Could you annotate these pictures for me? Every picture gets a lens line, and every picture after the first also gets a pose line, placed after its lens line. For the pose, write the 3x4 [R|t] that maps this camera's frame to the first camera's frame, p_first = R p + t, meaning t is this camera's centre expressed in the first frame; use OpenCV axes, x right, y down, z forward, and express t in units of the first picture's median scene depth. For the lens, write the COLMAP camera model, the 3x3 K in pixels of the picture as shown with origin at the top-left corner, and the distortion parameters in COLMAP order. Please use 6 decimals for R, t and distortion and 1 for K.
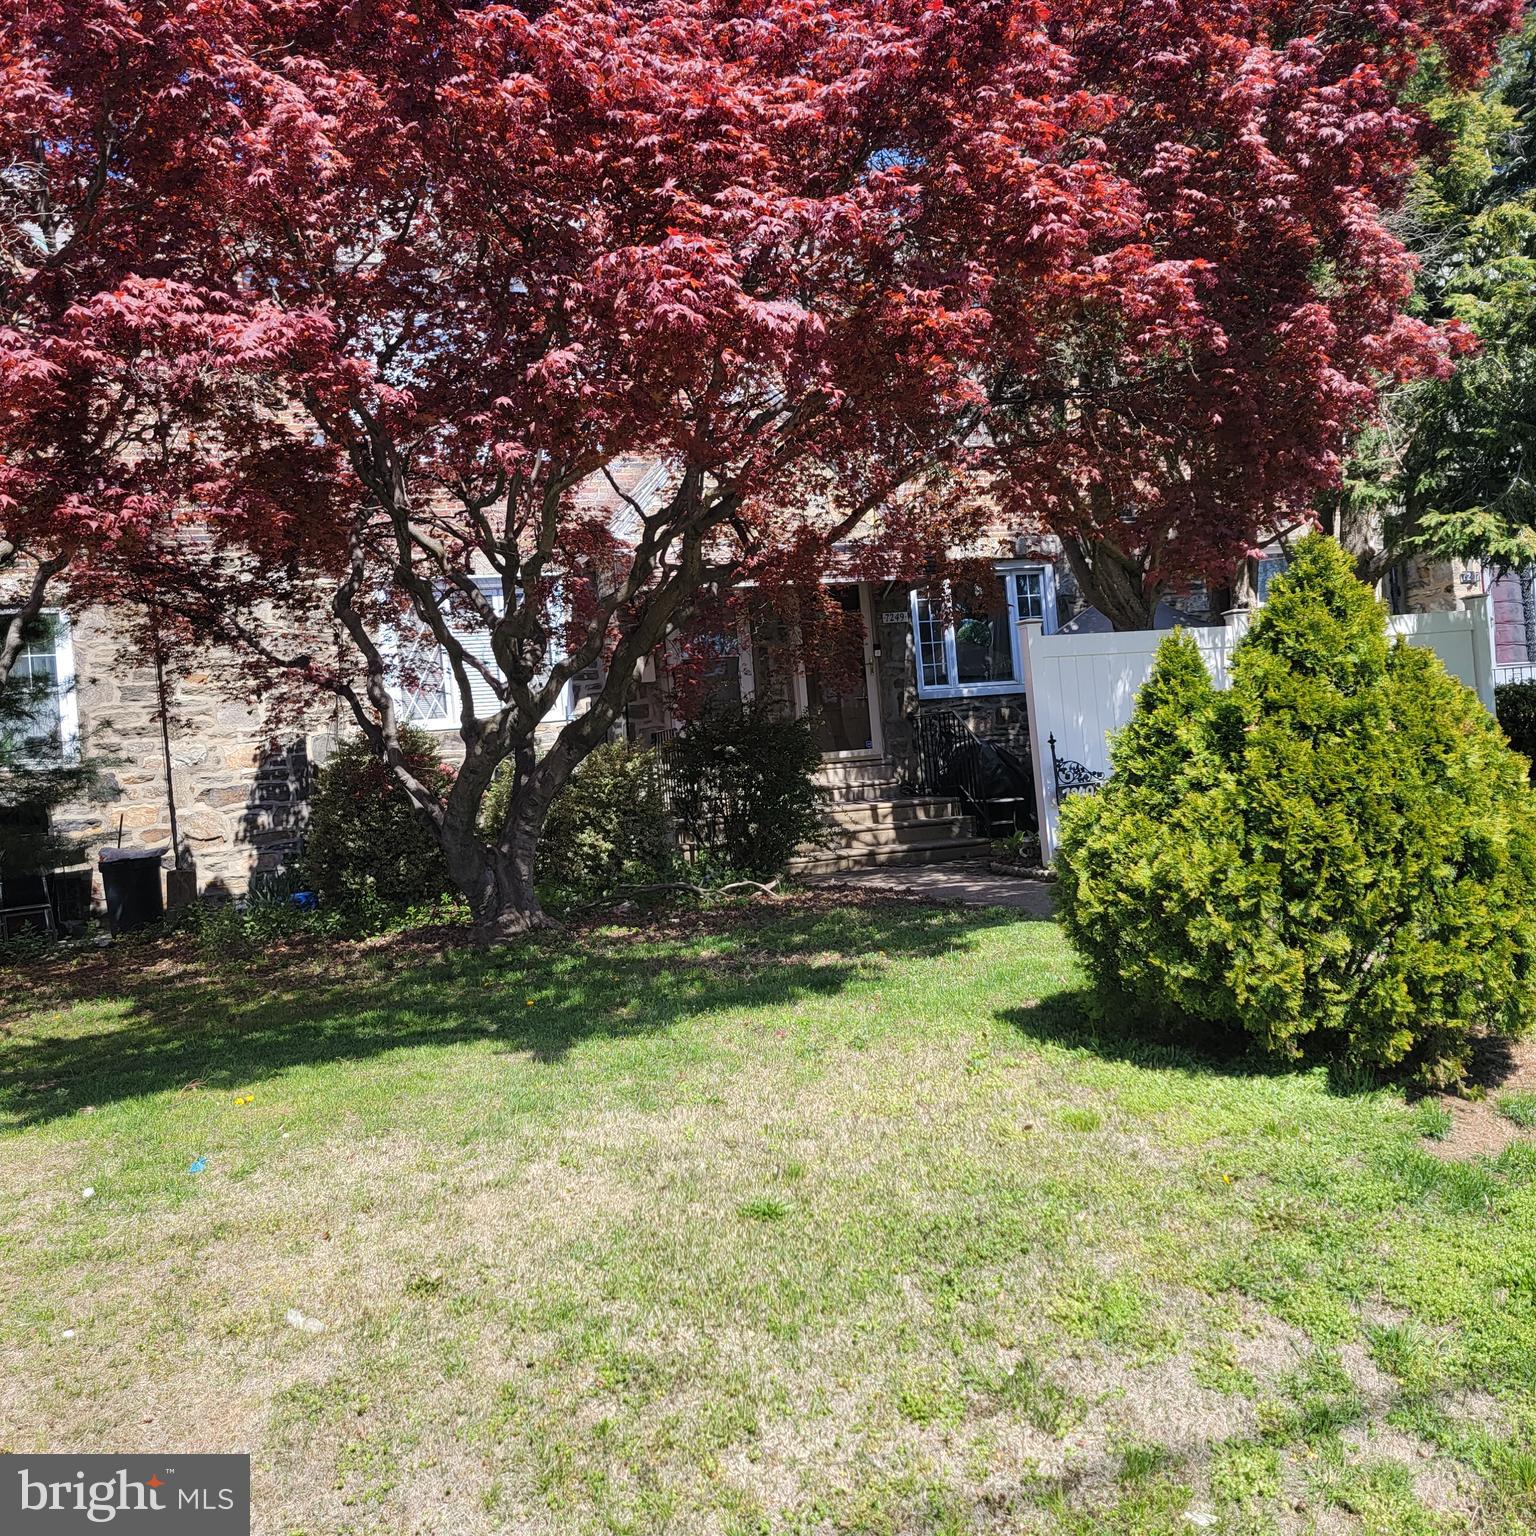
lens RADIAL K [[1460.4, 0, 783.7], [0, 1460.4, 781.0], [0, 0, 1]] dist [0.124280, -0.135409]
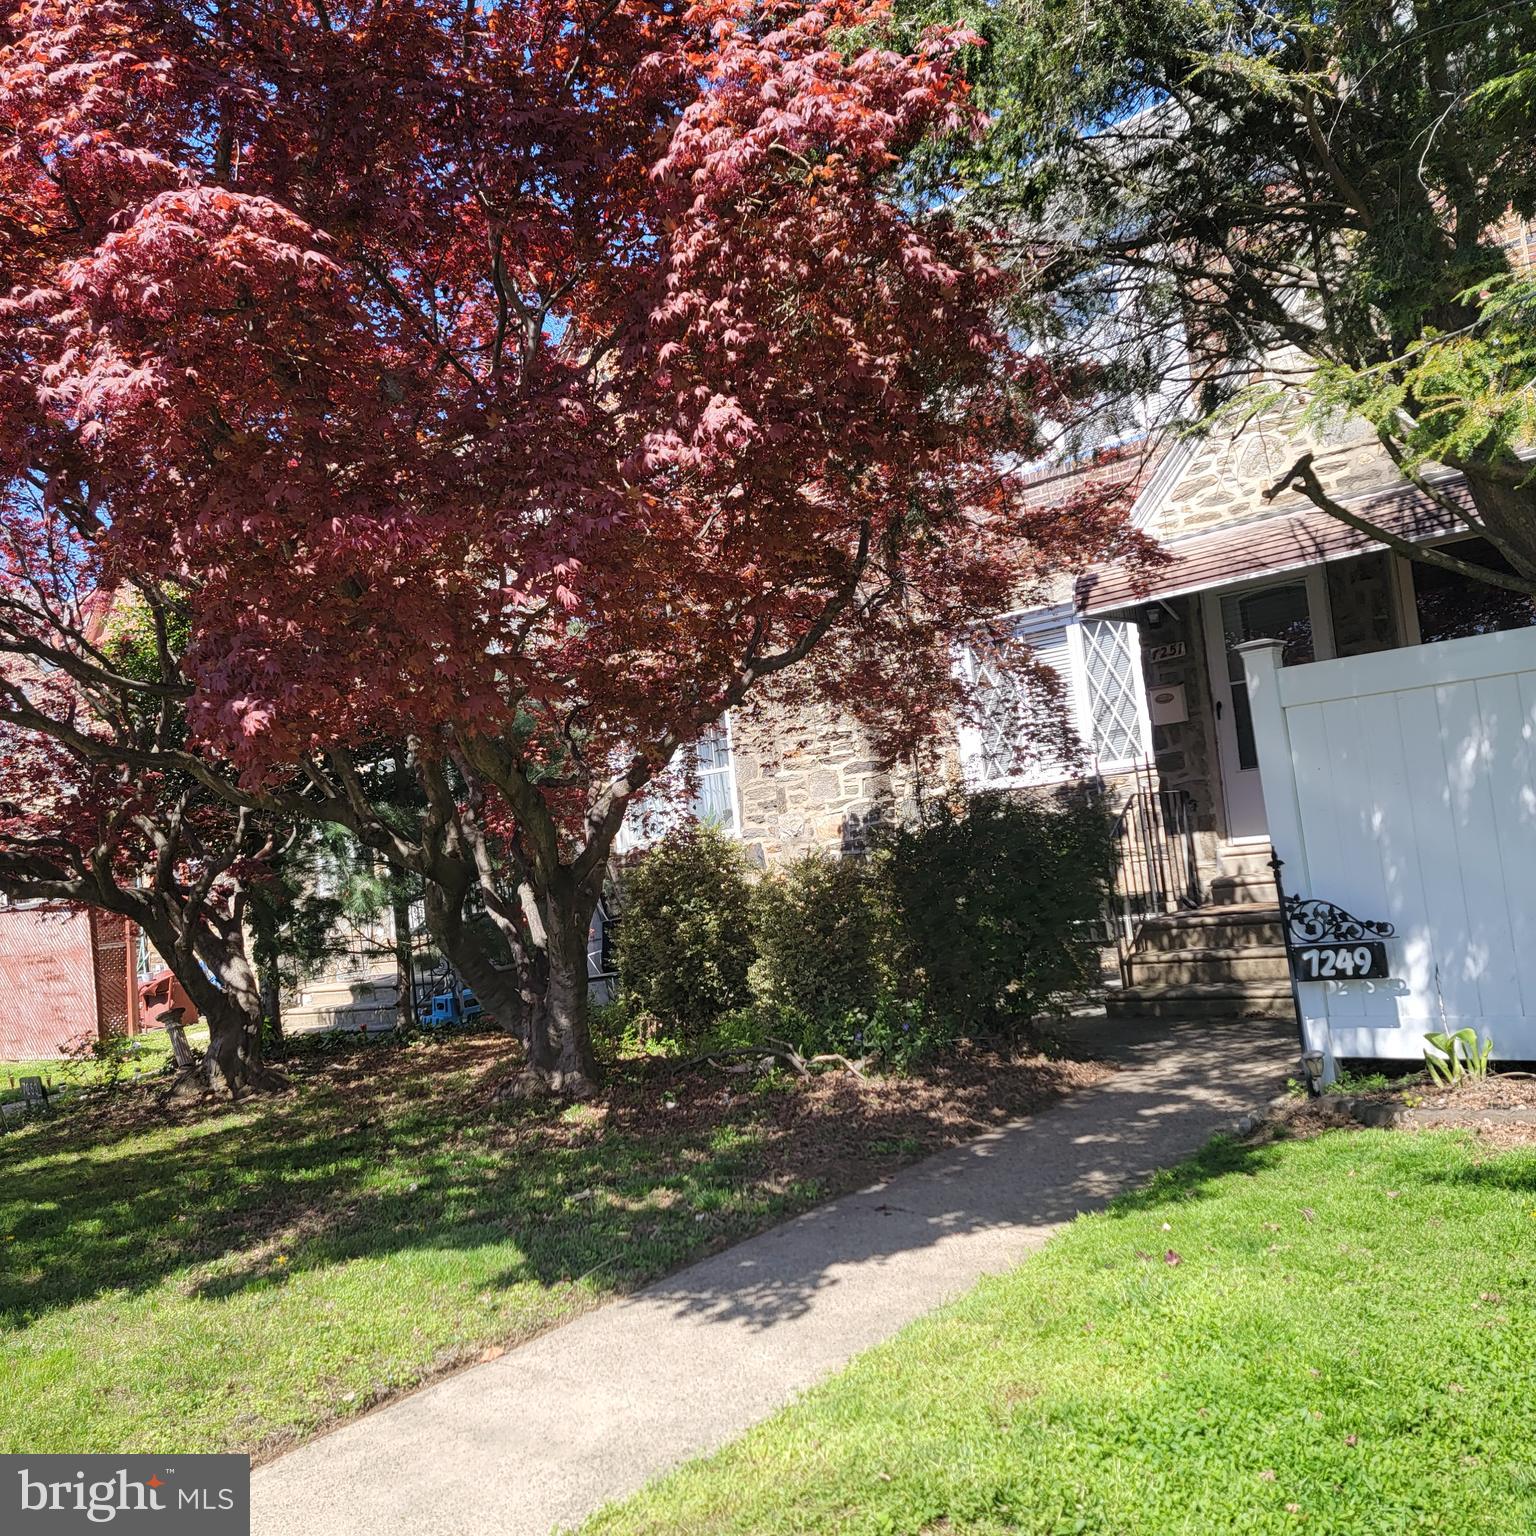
lens RADIAL K [[1438.7, 0, 766.2], [0, 1438.7, 805.9], [0, 0, 1]] dist [0.113527, -0.130469]
pose [[0.538592, -0.010343, -0.842503, 1.392365], [0.060499, 0.997818, 0.026426, -0.192625], [0.840392, -0.065204, 0.538042, 1.421387]]
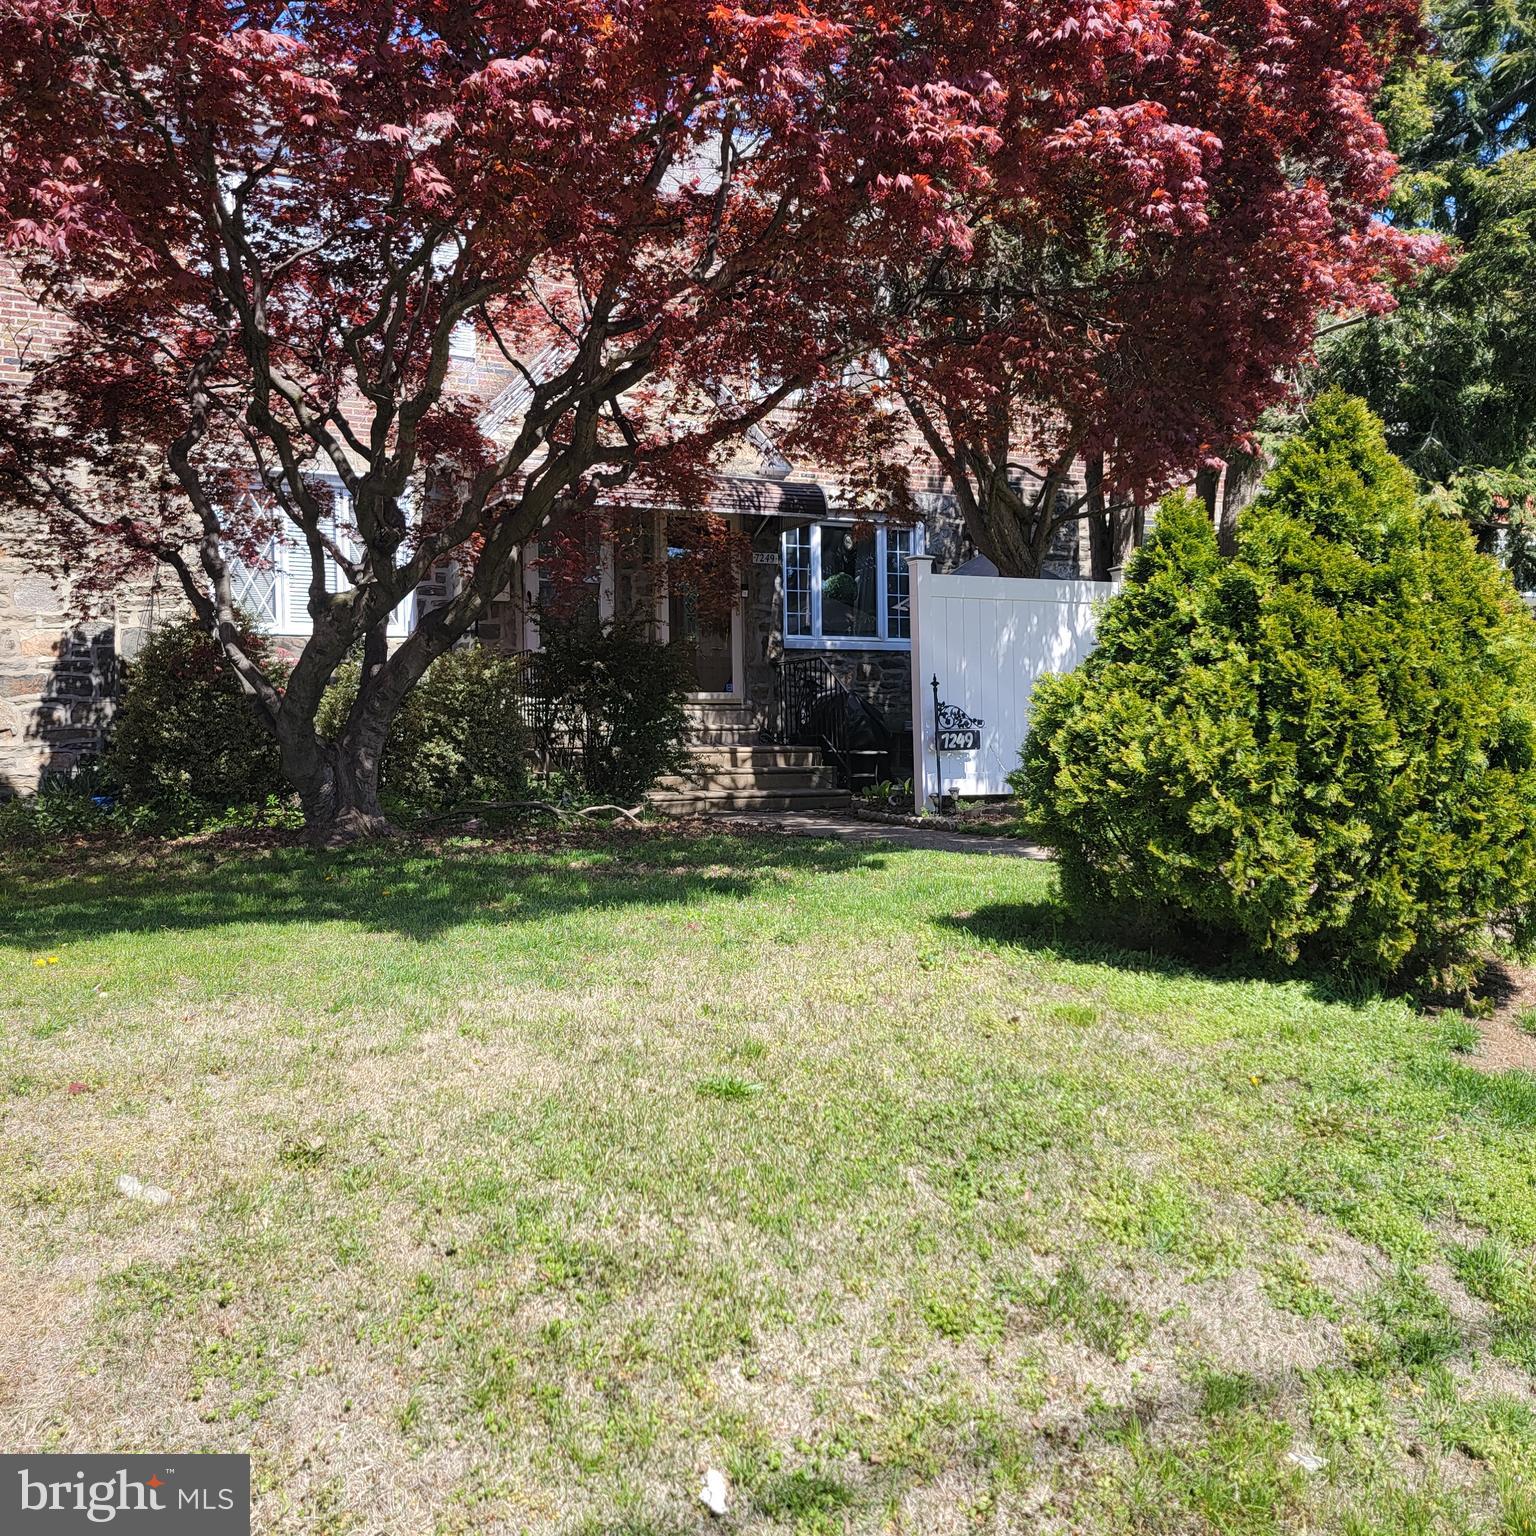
lens RADIAL K [[1459.6, 0, 768.0], [0, 1459.6, 768.0], [0, 0, 1]] dist [0.113941, -0.129755]
pose [[0.991086, 0.069213, 0.113833, -0.078823], [-0.069644, 0.997572, -0.000186, 0.092801], [-0.113570, -0.007743, 0.993500, 0.157647]]
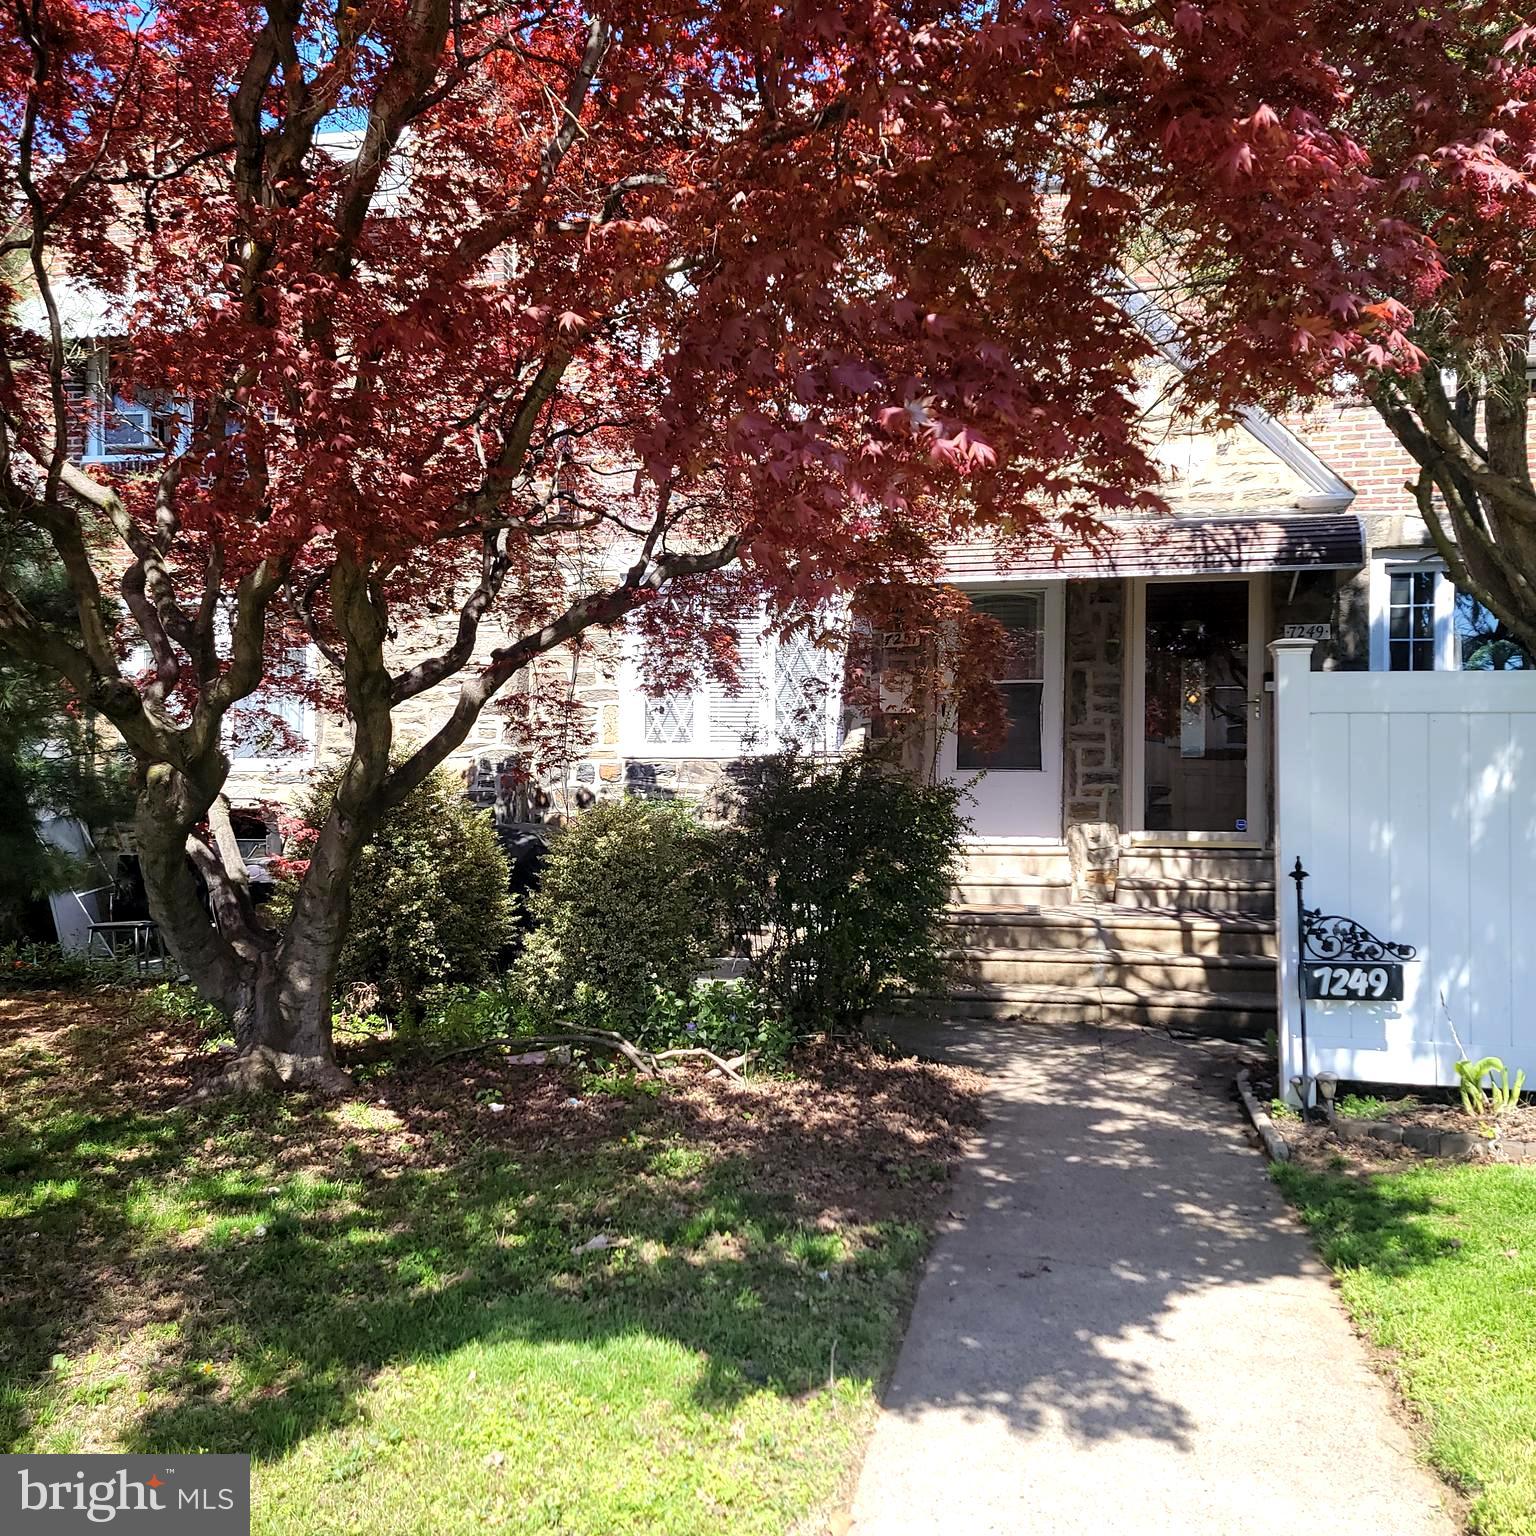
lens RADIAL K [[1438.7, 0, 766.2], [0, 1438.7, 805.9], [0, 0, 1]] dist [0.113527, -0.130469]
pose [[0.862825, 0.088931, -0.497618, 0.712416], [-0.082294, 0.995983, 0.035306, -0.140379], [0.498759, 0.010488, 0.866677, 1.178302]]
